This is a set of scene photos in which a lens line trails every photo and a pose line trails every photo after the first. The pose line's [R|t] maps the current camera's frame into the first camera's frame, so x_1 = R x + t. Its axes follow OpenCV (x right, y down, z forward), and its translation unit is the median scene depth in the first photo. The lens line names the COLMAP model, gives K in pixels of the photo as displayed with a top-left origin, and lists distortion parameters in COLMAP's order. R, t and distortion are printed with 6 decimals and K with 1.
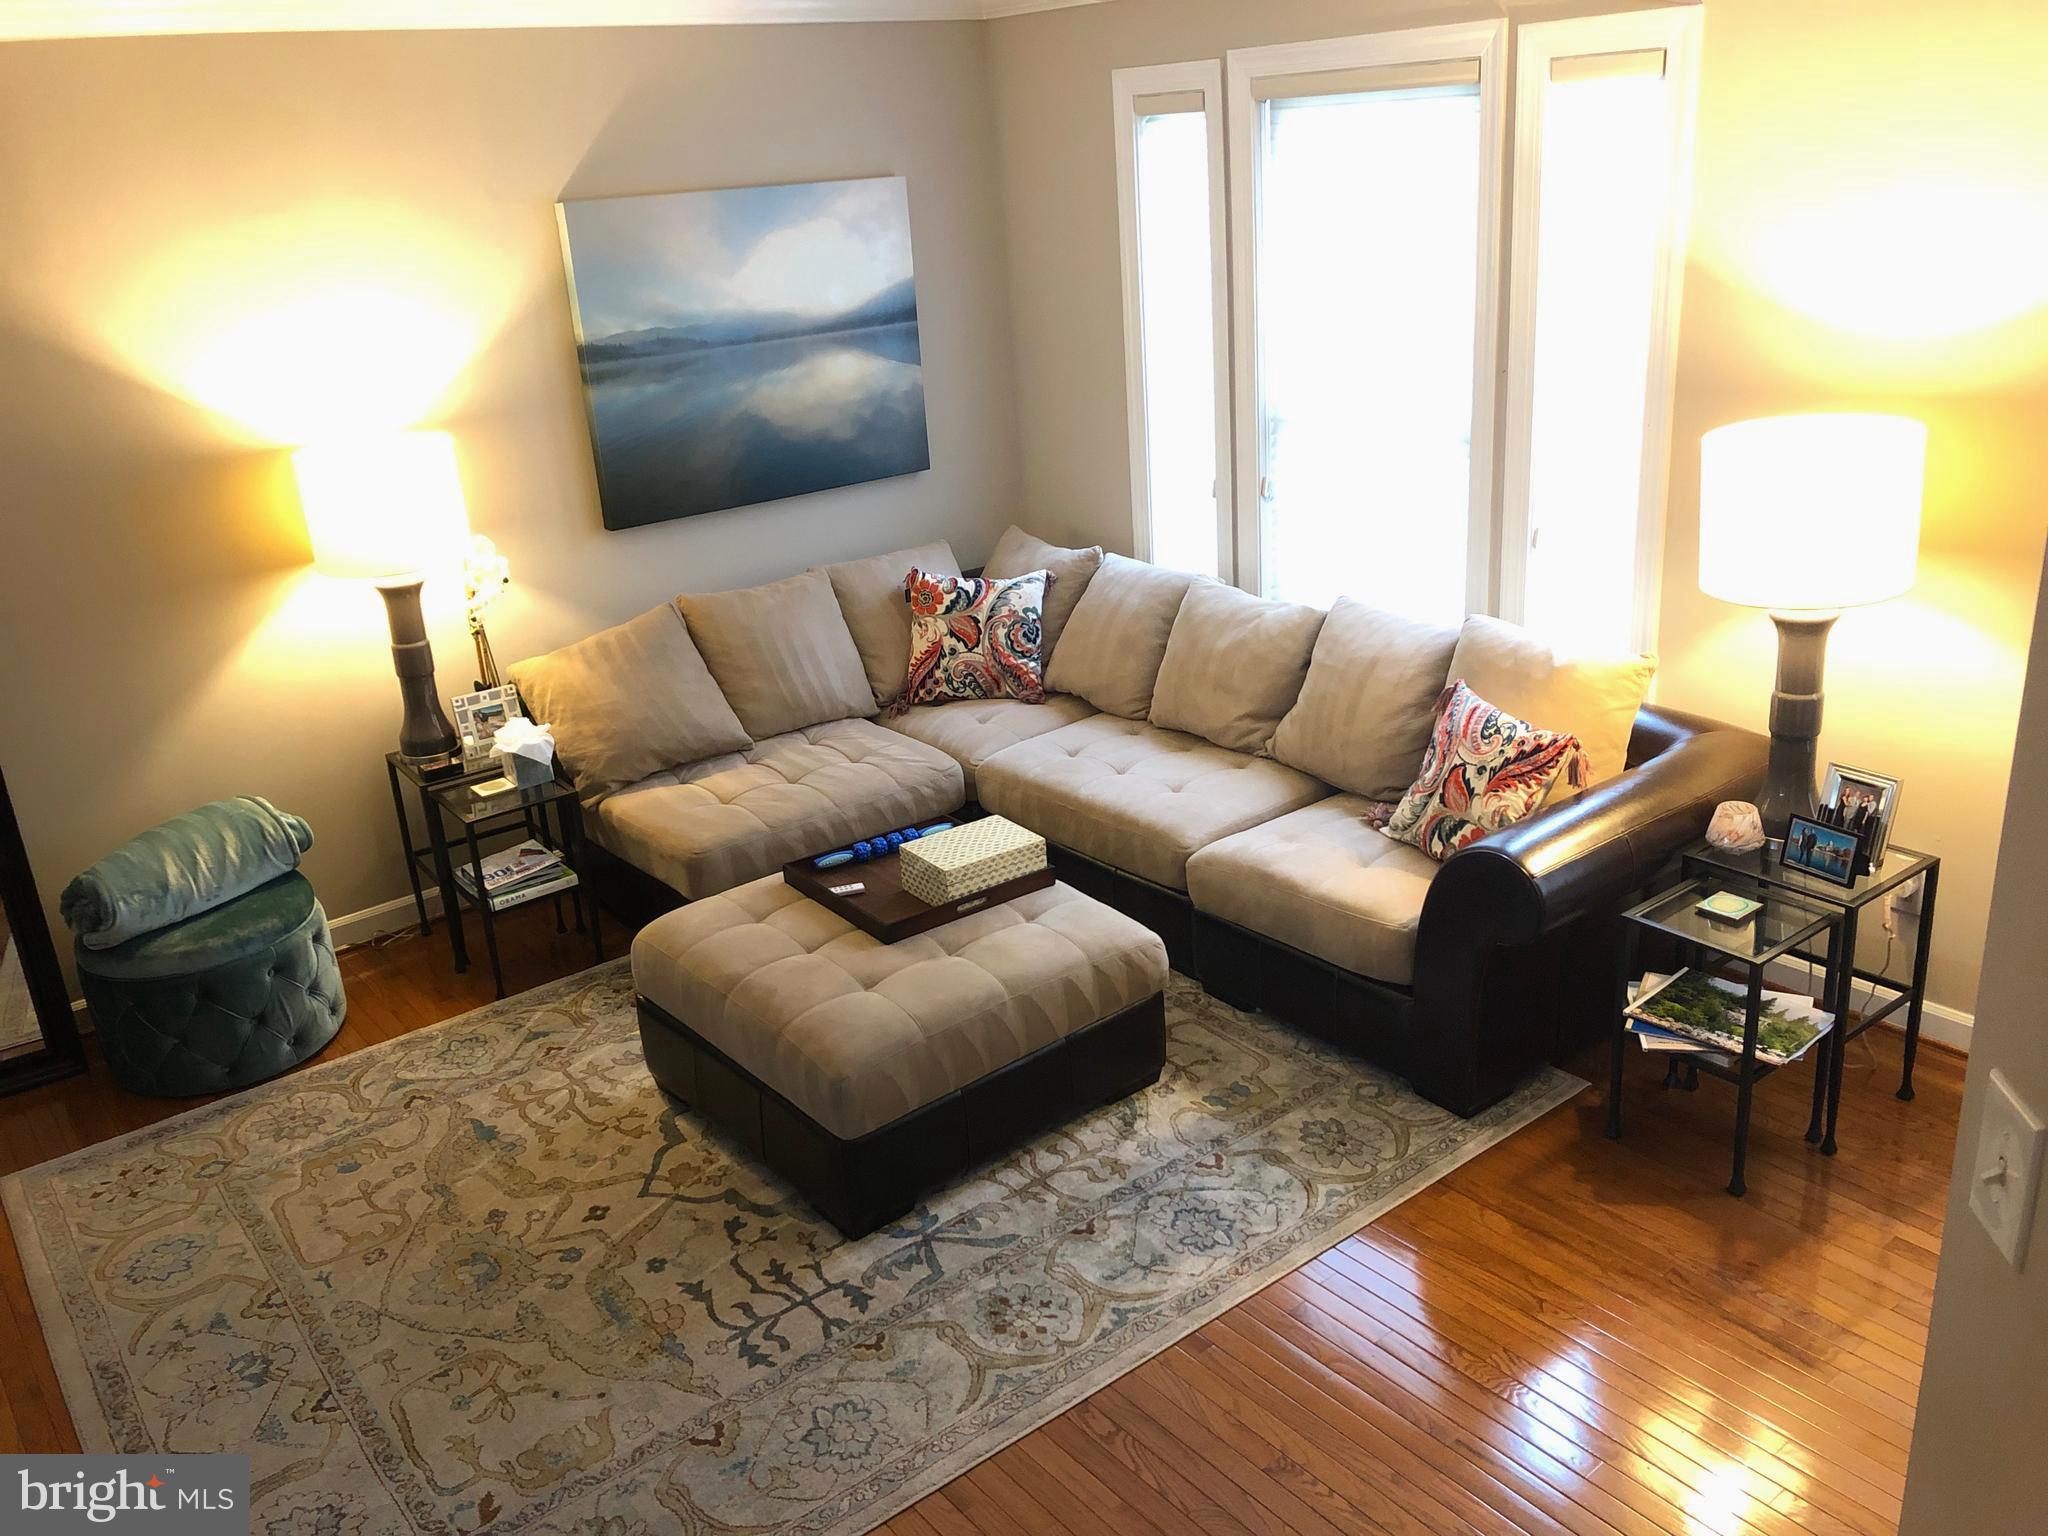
lens RADIAL K [[1663.0, 0, 1042.4], [0, 1663.0, 772.2], [0, 0, 1]] dist [0.020022, -0.017934]
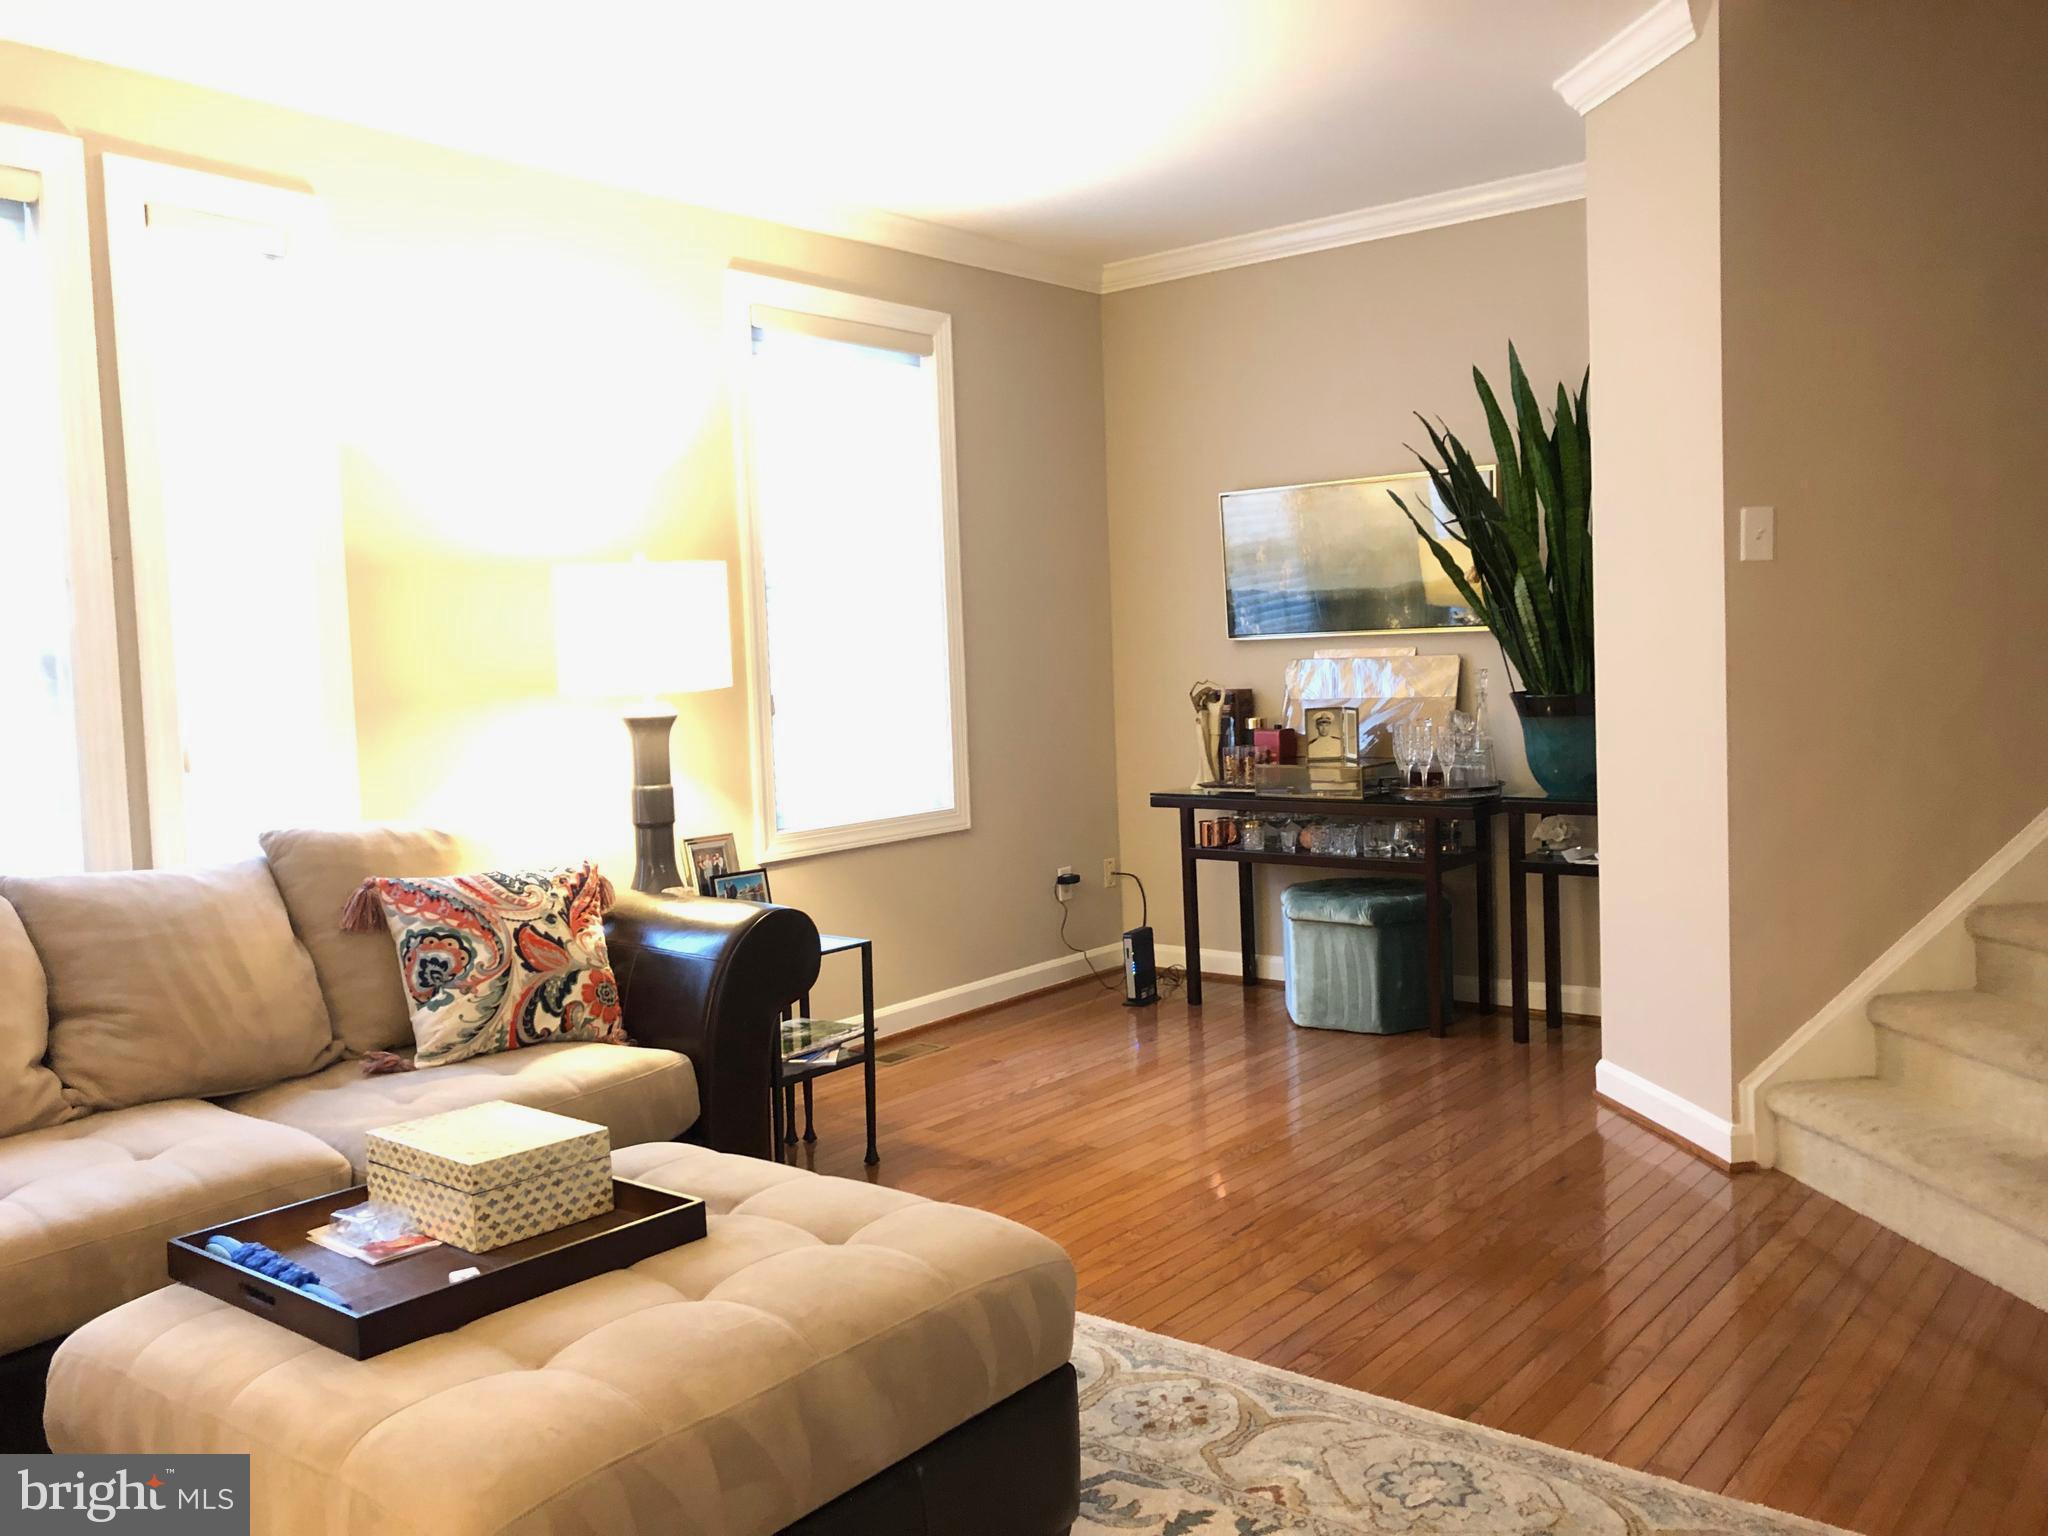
lens RADIAL K [[1663.0, 0, 1015.4], [0, 1663.0, 754.3], [0, 0, 1]] dist [0.020022, -0.017934]
pose [[-0.206264, 0.013251, 0.978407, -0.547800], [0.392737, 0.916954, 0.070376, -0.038981], [-0.896222, 0.398772, -0.194339, 0.750672]]
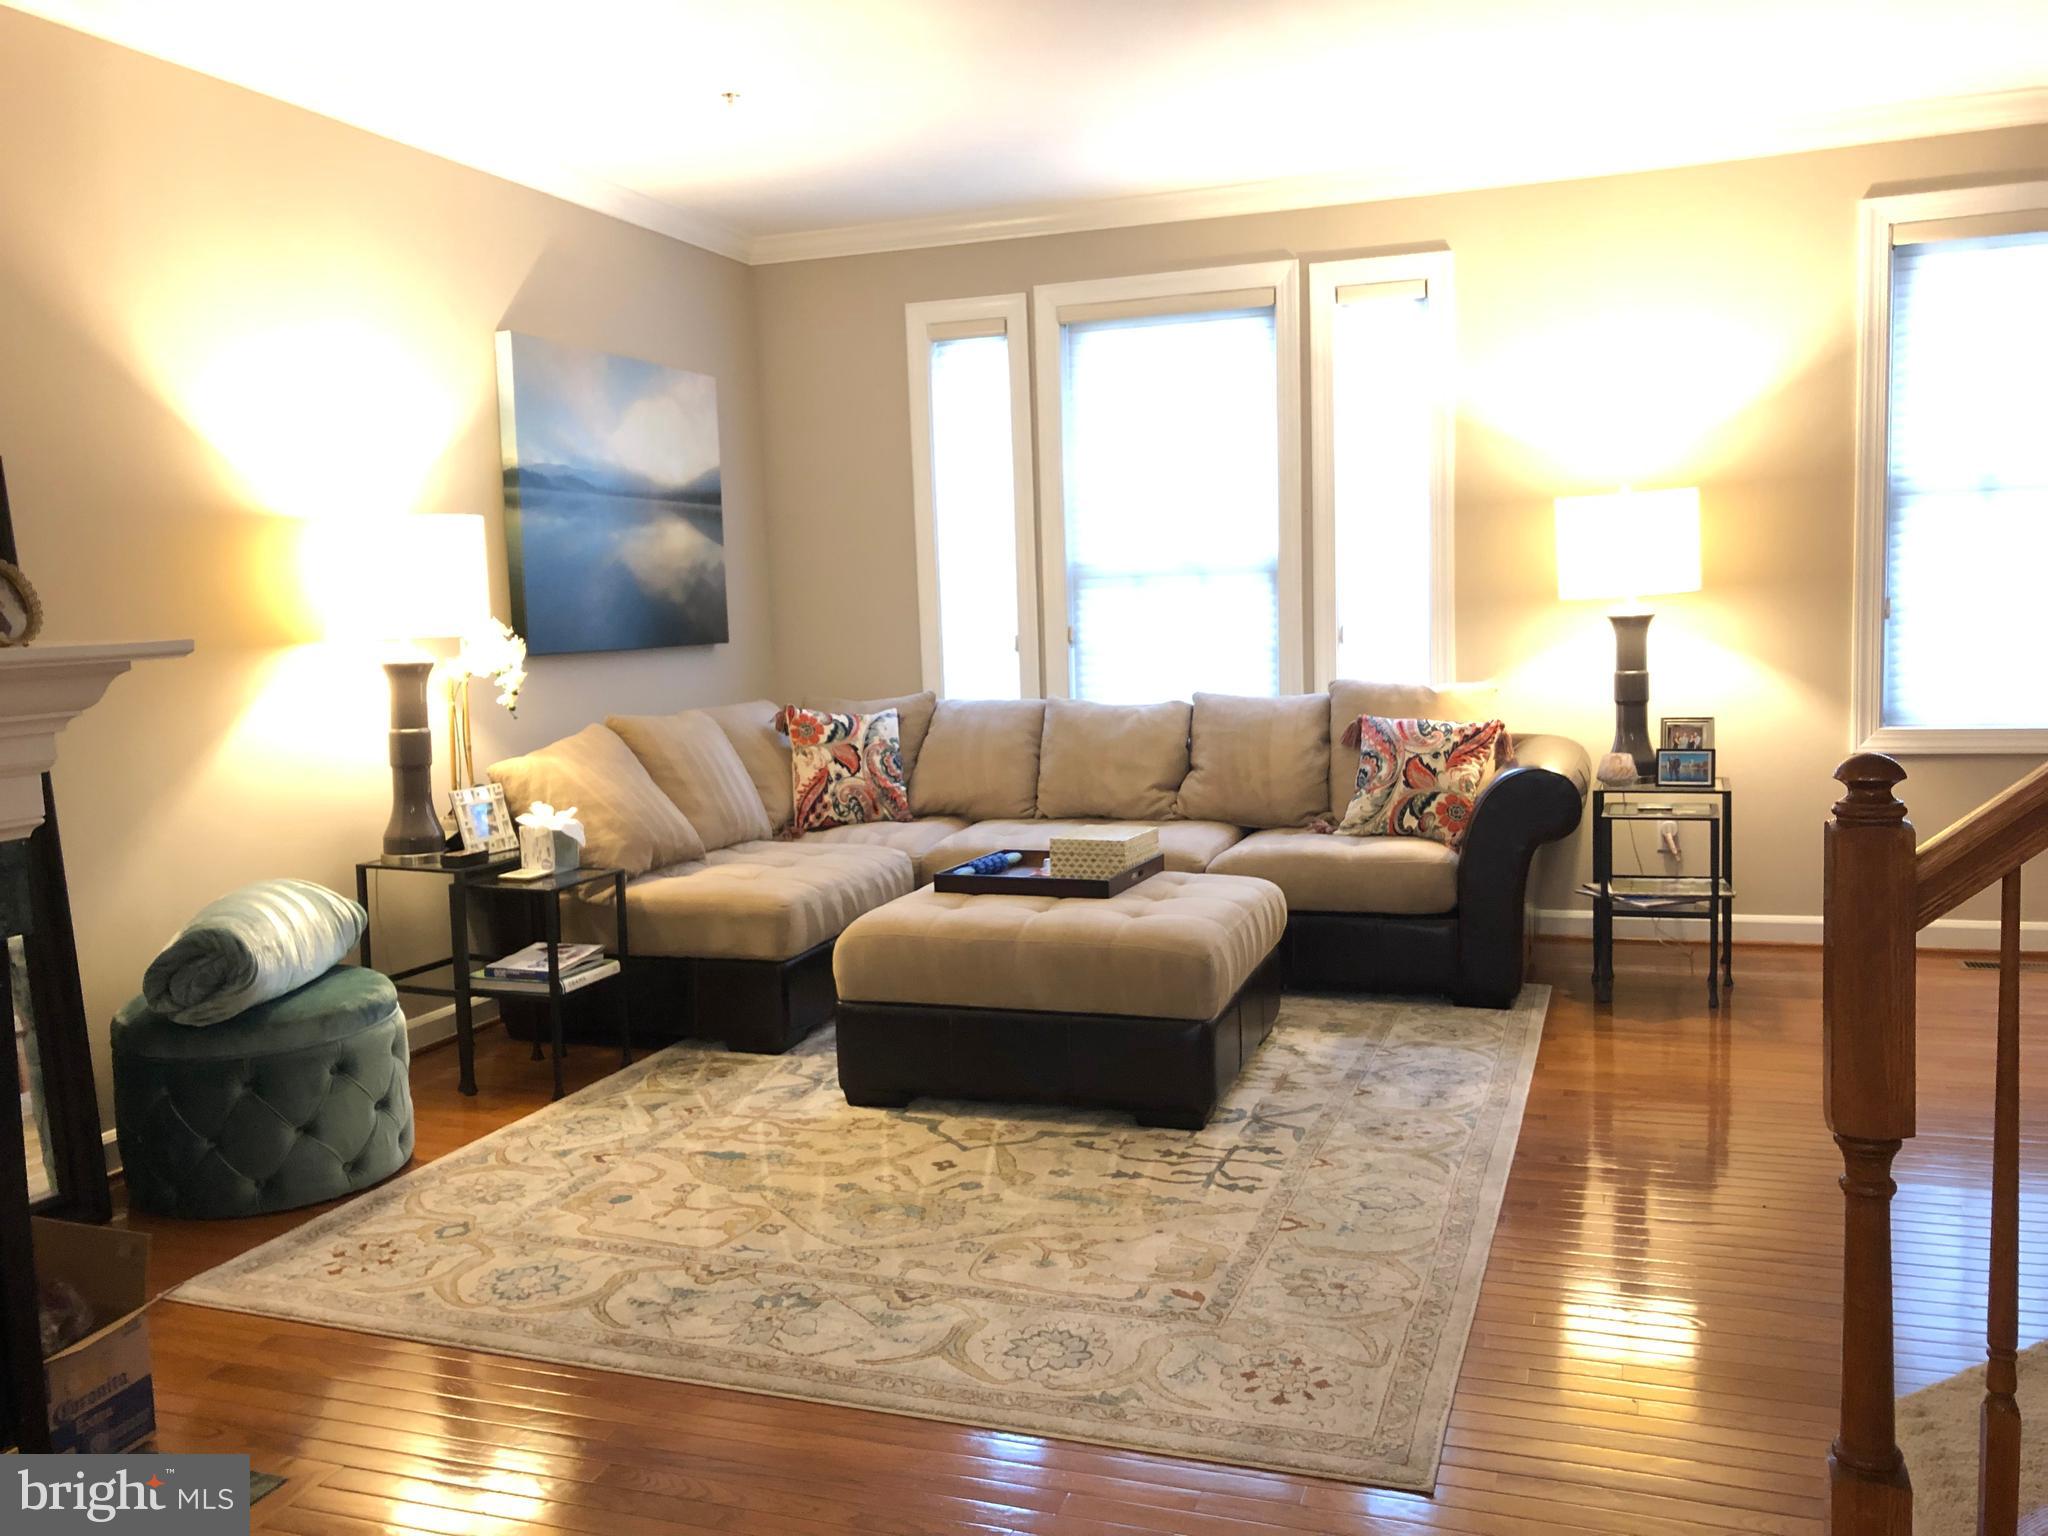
lens RADIAL K [[1663.0, 0, 1030.0], [0, 1663.0, 767.2], [0, 0, 1]] dist [0.020022, -0.017934]
pose [[0.851908, -0.019030, 0.523346, -0.566380], [0.165908, 0.957672, -0.235243, 0.214780], [-0.496717, 0.287233, 0.819005, 0.075980]]
